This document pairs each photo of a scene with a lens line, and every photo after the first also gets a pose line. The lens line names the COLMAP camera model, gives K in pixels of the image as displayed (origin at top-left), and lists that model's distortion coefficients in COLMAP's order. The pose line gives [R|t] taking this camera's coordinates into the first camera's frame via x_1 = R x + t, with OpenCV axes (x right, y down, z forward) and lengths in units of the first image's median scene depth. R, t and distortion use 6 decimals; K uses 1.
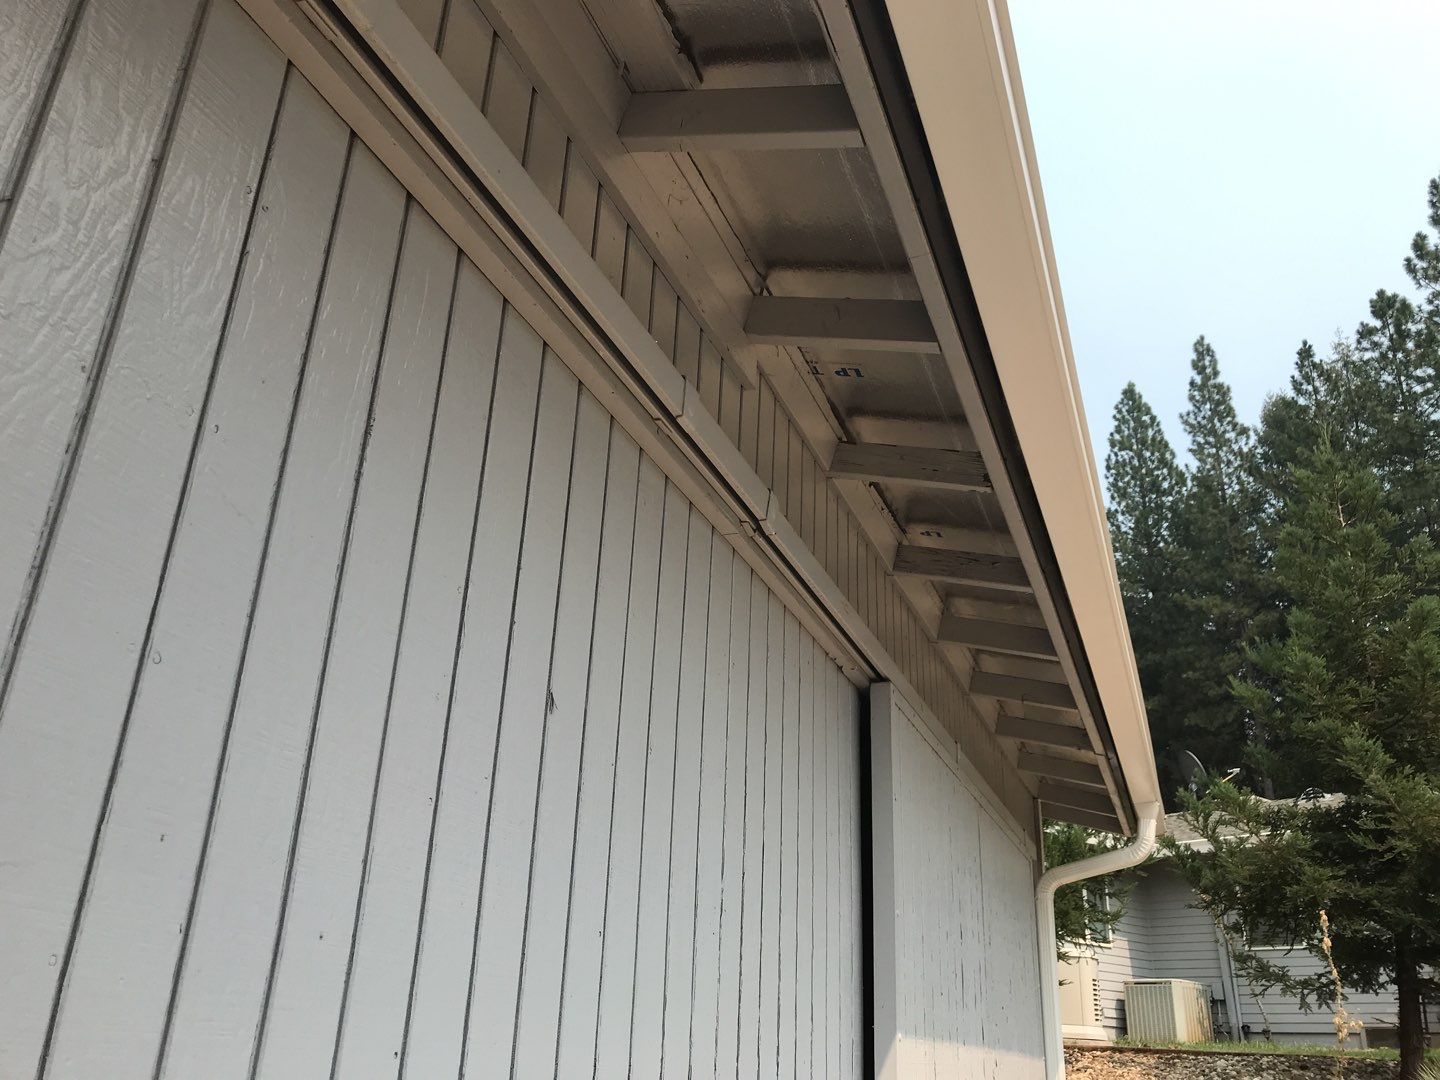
lens RADIAL K [[1124.6, 0, 720.0], [0, 1124.6, 540.0], [0, 0, 1]] dist [-0.000502, -0.005306]
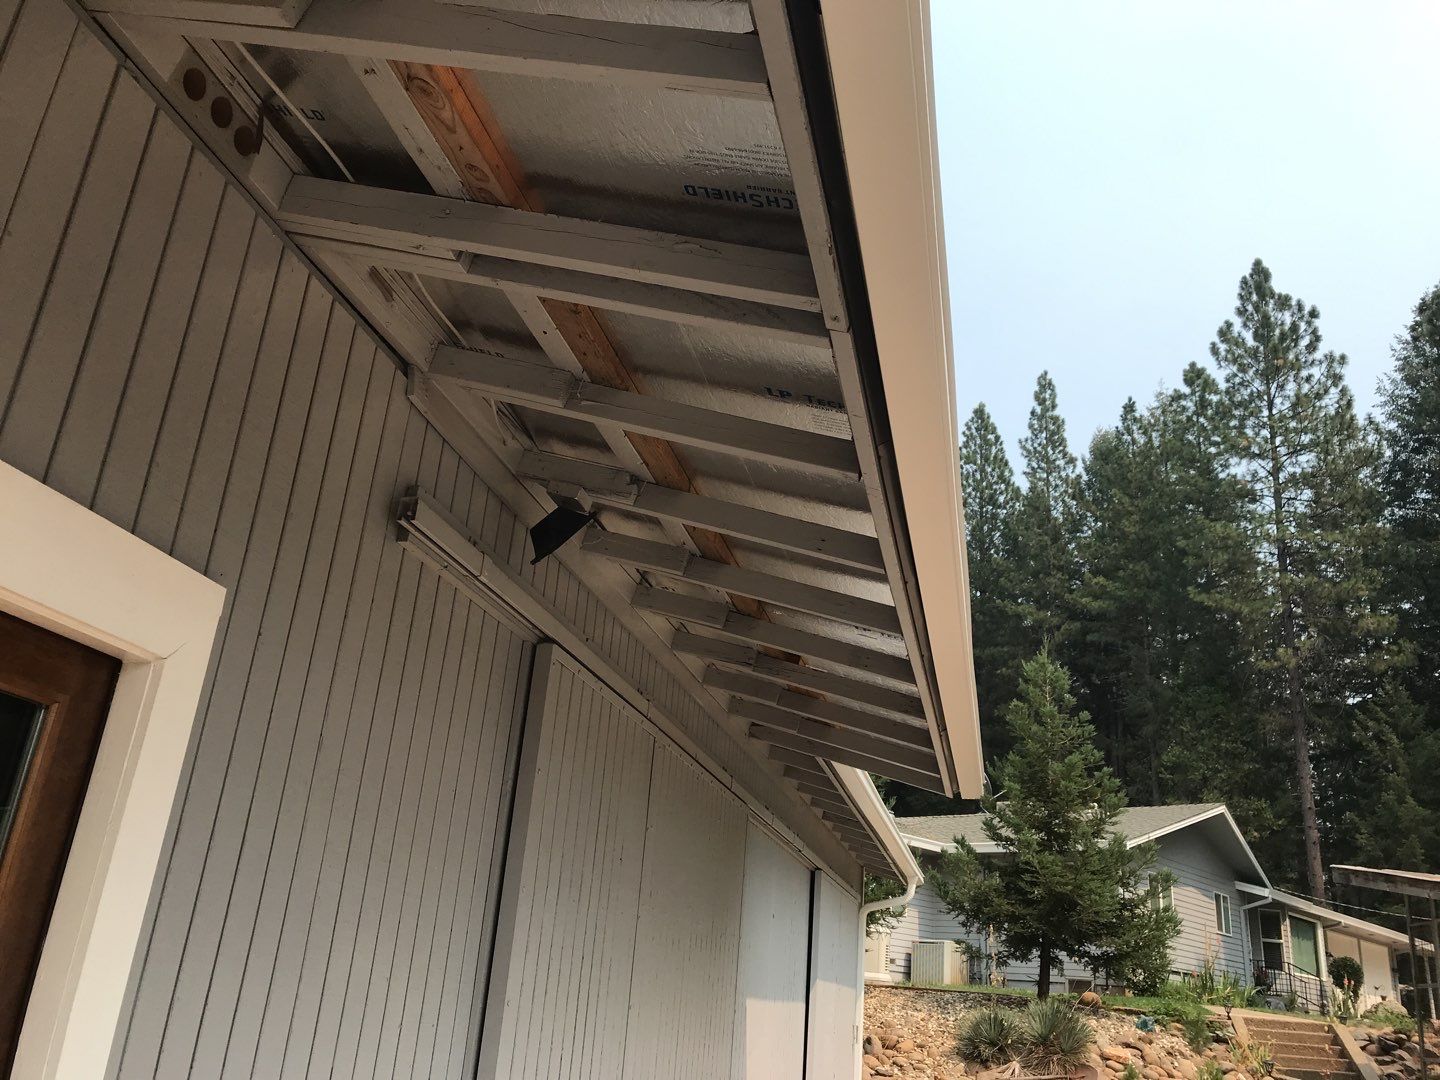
lens RADIAL K [[1160.9, 0, 711.4], [0, 1160.9, 533.2], [0, 0, 1]] dist [0.093465, -0.128906]
pose [[0.988846, 0.077665, 0.127089, -0.038692], [-0.085360, 0.994760, 0.056260, -0.058596], [-0.122054, -0.066481, 0.990294, -0.130415]]
